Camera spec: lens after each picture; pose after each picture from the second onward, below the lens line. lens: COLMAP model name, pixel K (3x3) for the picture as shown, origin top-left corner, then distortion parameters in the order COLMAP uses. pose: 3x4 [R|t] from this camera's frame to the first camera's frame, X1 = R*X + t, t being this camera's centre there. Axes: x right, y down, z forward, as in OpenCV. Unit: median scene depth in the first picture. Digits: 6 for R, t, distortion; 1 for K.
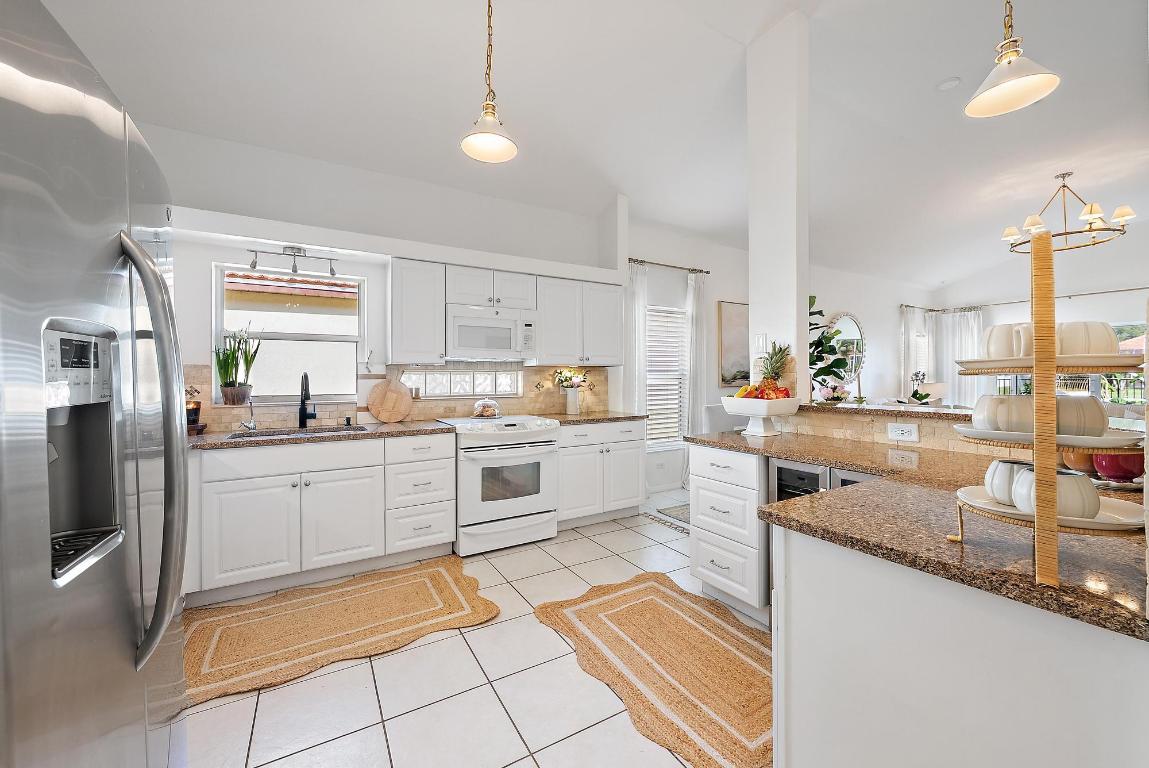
lens RADIAL K [[445.3, 0, 572.6], [0, 445.3, 376.4], [0, 0, 1]] dist [0.000323, 0.000015]
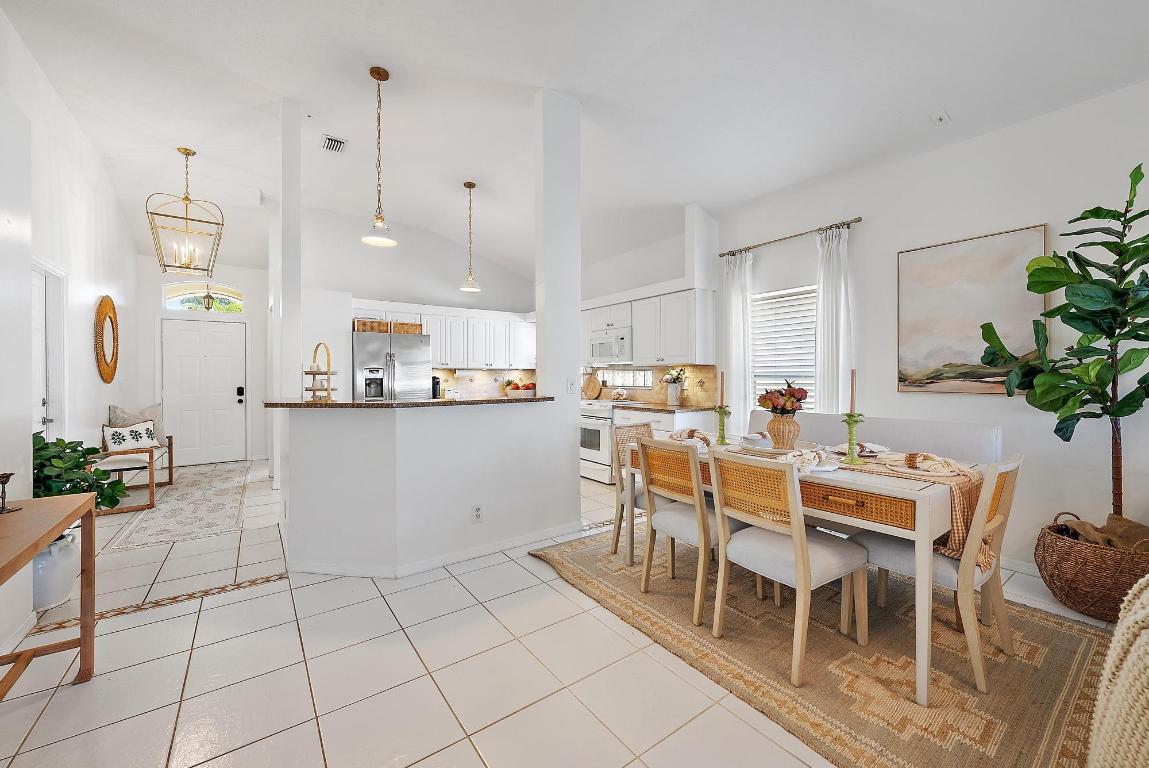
lens RADIAL K [[445.3, 0, 572.6], [0, 445.3, 376.4], [0, 0, 1]] dist [0.000323, 0.000015]
pose [[0.101131, 0.007560, -0.994844, 1.195564], [0.003933, 0.999960, 0.007999, -0.004319], [0.994865, -0.004721, 0.101097, 0.632892]]
